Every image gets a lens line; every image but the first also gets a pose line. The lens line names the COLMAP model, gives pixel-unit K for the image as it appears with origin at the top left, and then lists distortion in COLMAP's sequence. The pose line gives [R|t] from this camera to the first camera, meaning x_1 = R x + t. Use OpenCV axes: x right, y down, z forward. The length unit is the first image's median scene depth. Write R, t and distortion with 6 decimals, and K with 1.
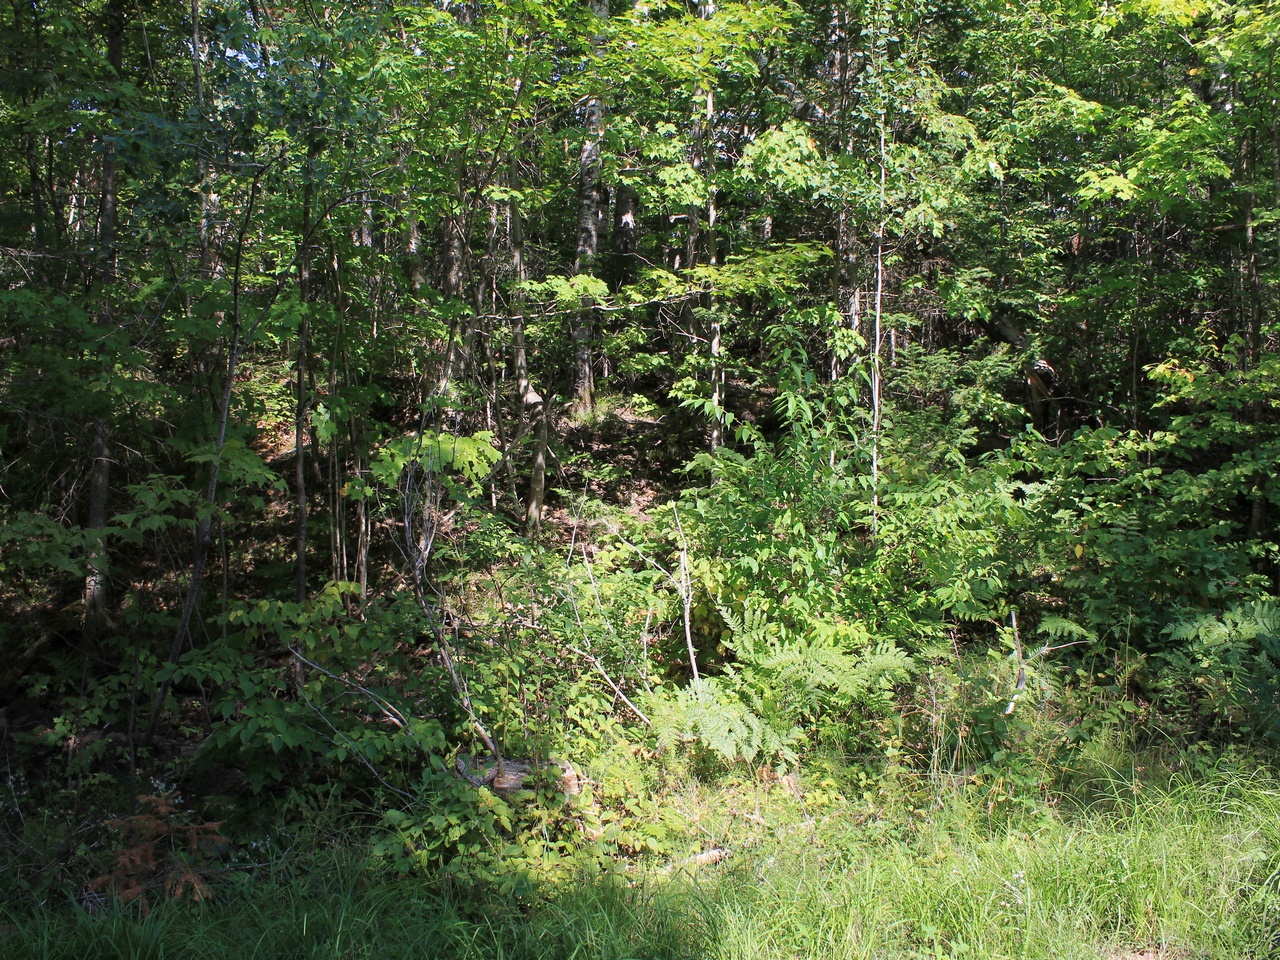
lens RADIAL K [[1034.4, 0, 640.0], [0, 1034.4, 480.0], [0, 0, 1]] dist [-0.127909, 0.115688]
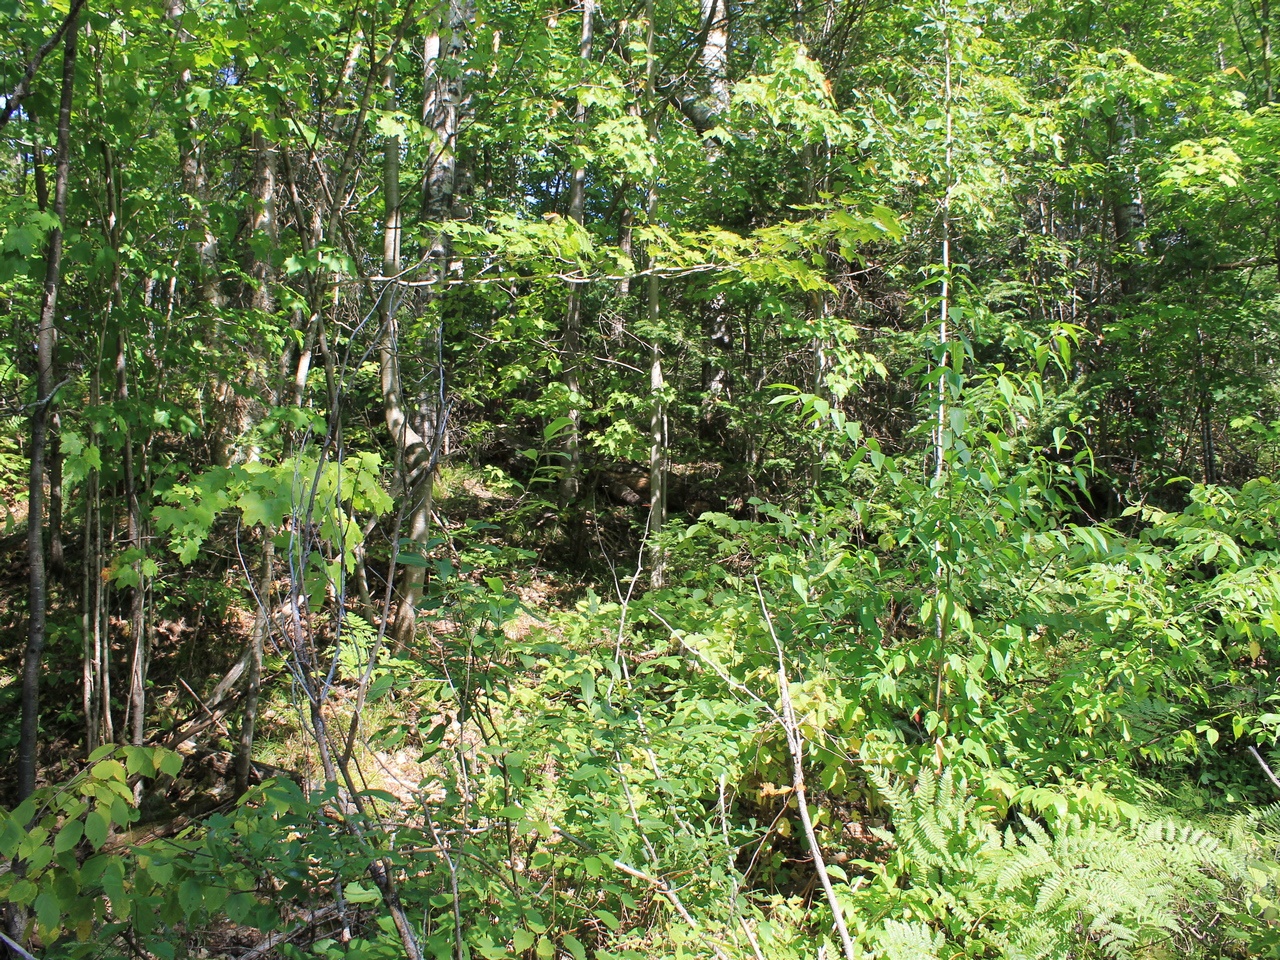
lens RADIAL K [[1034.4, 0, 640.0], [0, 1034.4, 480.0], [0, 0, 1]] dist [-0.127909, 0.115688]
pose [[0.971950, 0.016567, 0.234603, -0.134854], [0.009104, 0.994118, -0.107919, 0.023550], [-0.235011, 0.107027, 0.966082, 0.395701]]
